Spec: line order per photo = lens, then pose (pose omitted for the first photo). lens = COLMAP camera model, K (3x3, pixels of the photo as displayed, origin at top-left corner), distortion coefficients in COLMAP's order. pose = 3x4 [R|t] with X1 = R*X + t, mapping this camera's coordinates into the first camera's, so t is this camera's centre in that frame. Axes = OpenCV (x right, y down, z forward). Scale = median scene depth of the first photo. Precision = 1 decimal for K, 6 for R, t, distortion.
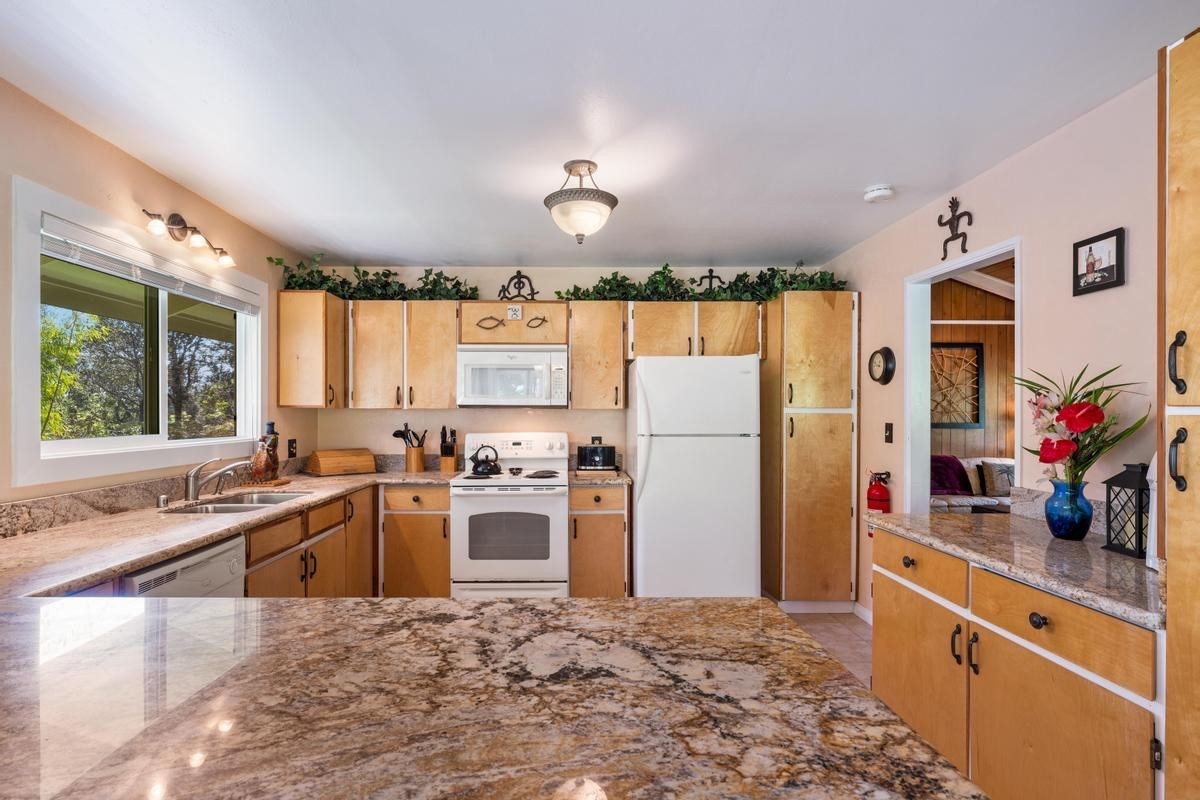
lens RADIAL K [[600.4, 0, 580.5], [0, 600.4, 413.5], [0, 0, 1]] dist [0.001896, -0.001833]
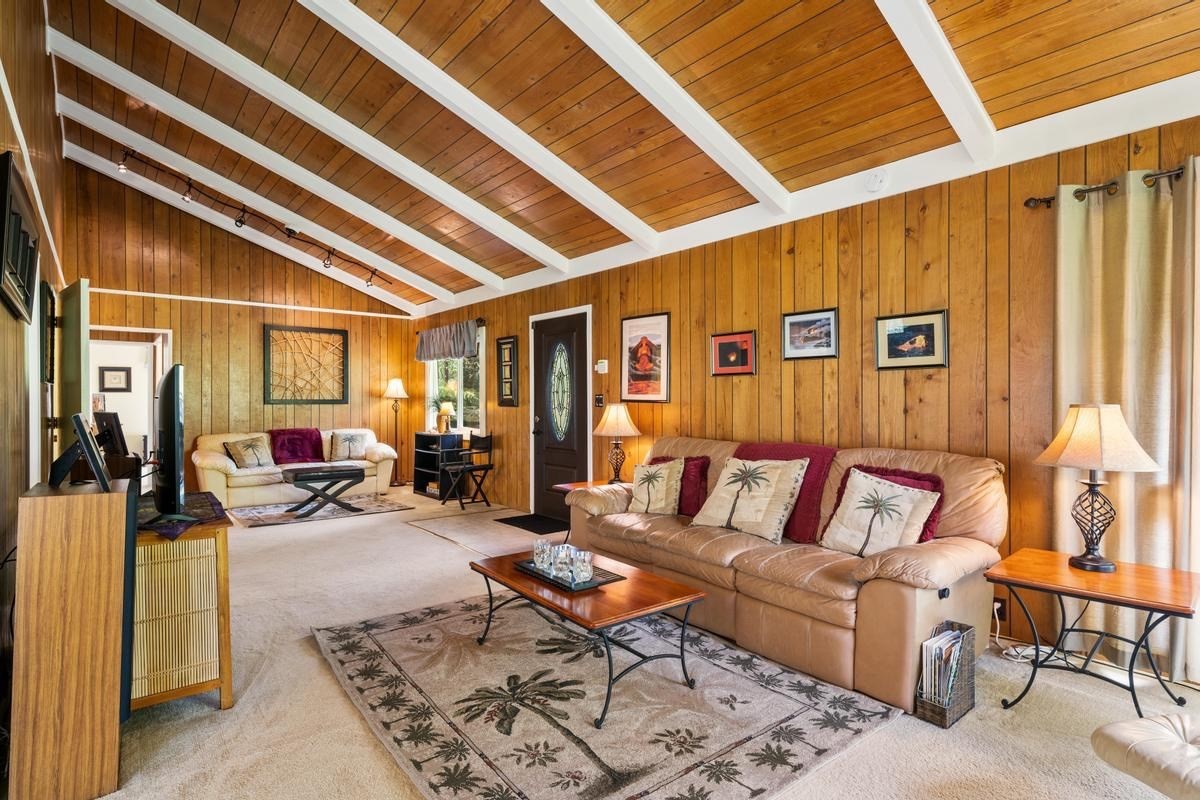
lens RADIAL K [[600.4, 0, 599.0], [0, 600.4, 400.0], [0, 0, 1]] dist [0.001896, -0.001833]
pose [[0.774884, -0.005844, 0.632077, 0.542756], [0.004084, 0.999983, 0.004239, 0.025600], [-0.632091, -0.000704, 0.774894, -0.363823]]
